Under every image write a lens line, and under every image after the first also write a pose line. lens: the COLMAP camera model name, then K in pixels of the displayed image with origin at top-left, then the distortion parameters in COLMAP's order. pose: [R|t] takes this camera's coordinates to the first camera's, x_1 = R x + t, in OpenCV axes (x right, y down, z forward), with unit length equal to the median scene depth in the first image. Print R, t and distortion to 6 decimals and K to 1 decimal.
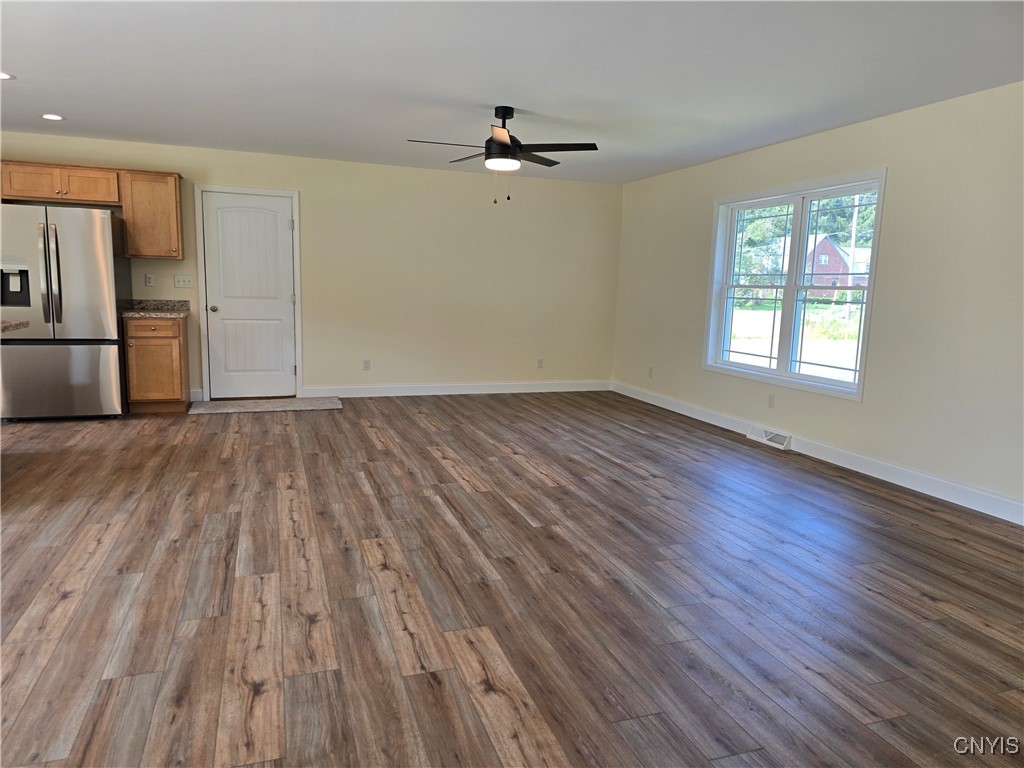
lens RADIAL K [[682.8, 0, 513.6], [0, 682.8, 387.5], [0, 0, 1]] dist [0.067366, -0.068977]
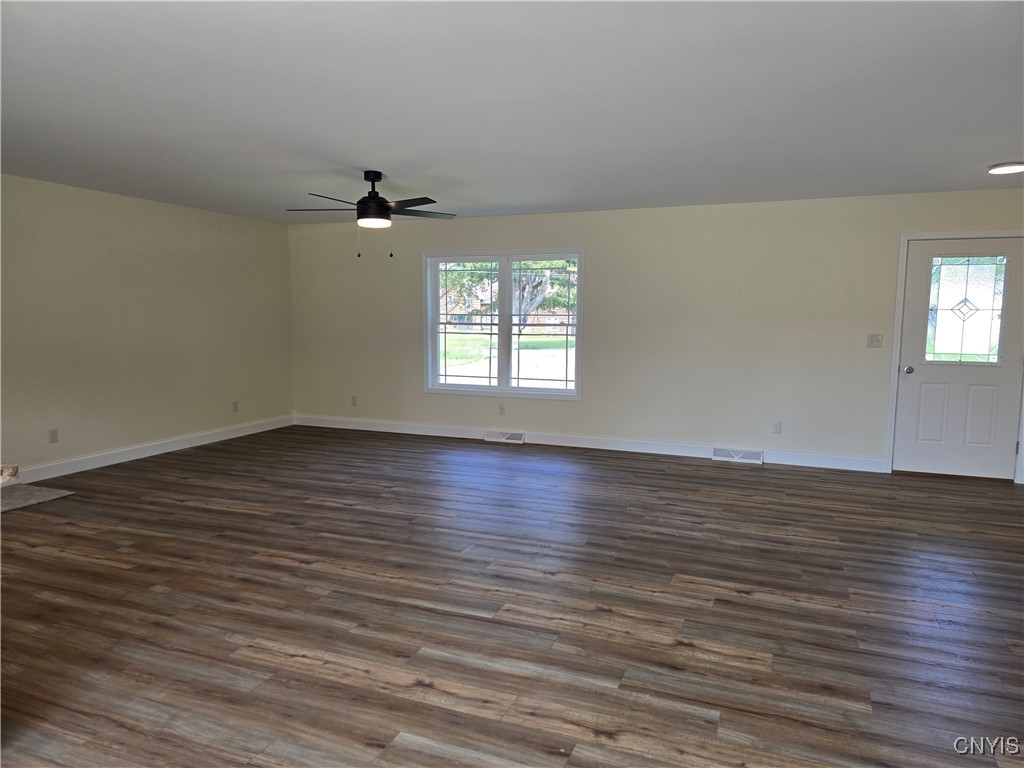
lens RADIAL K [[682.8, 0, 513.6], [0, 682.8, 387.5], [0, 0, 1]] dist [0.067366, -0.068977]
pose [[0.660201, -0.105651, 0.743621, -0.783037], [0.125042, 0.991701, 0.029883, -0.080095], [-0.740607, 0.073255, 0.667933, 0.145440]]
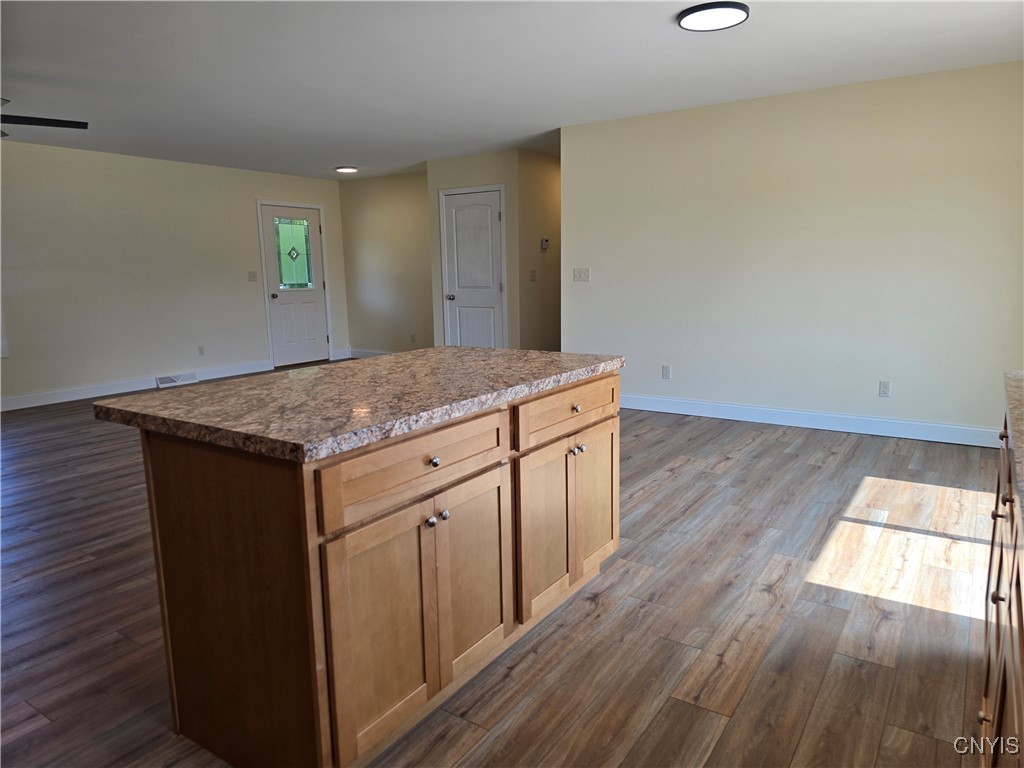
lens RADIAL K [[688.9, 0, 501.9], [0, 688.9, 395.6], [0, 0, 1]] dist [0.079887, -0.089210]
pose [[-0.584974, -0.167731, 0.793518, -1.273938], [0.121494, 0.949220, 0.290208, -0.207868], [-0.801900, 0.266172, -0.534891, 1.124988]]
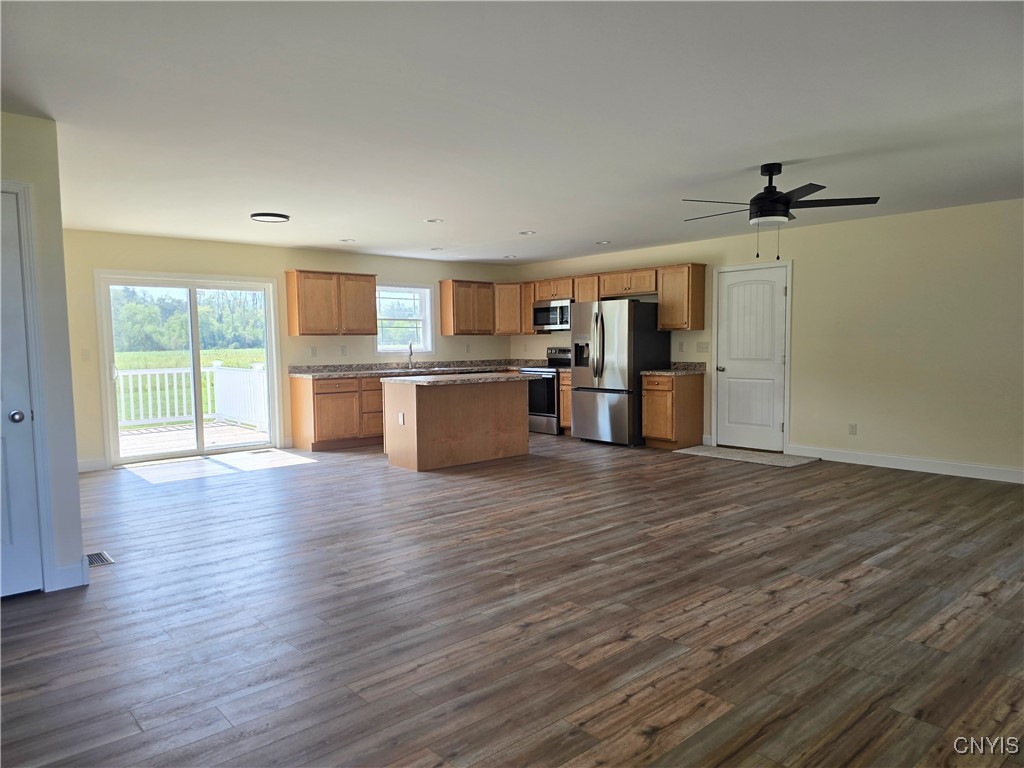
lens RADIAL K [[689.0, 0, 510.2], [0, 689.0, 388.8], [0, 0, 1]] dist [0.064243, -0.064535]
pose [[0.376742, 0.032121, -0.925761, 0.854321], [-0.116414, 0.993117, -0.012917, -0.036635], [0.918974, 0.112638, 0.377888, 0.350462]]
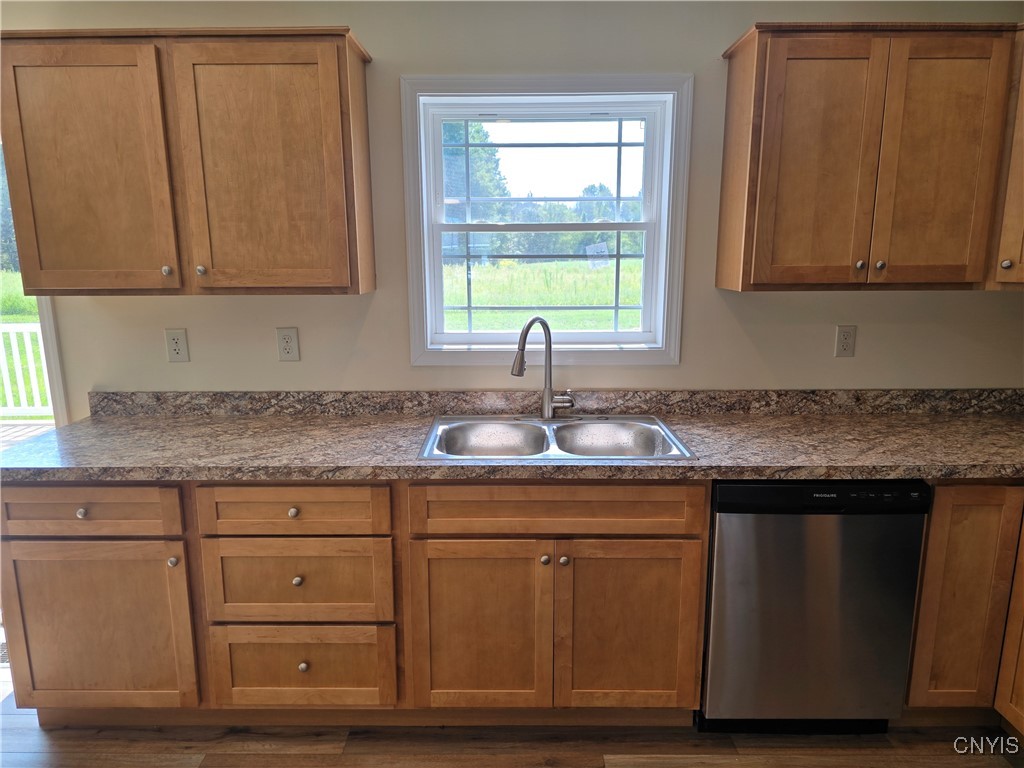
lens RADIAL K [[689.0, 0, 510.2], [0, 689.0, 388.8], [0, 0, 1]] dist [0.064243, -0.064535]
pose [[-0.335941, 0.159118, -0.928345, -0.786497], [-0.145069, 0.965125, 0.217919, -0.238699], [0.930644, 0.207882, -0.301142, 1.028013]]
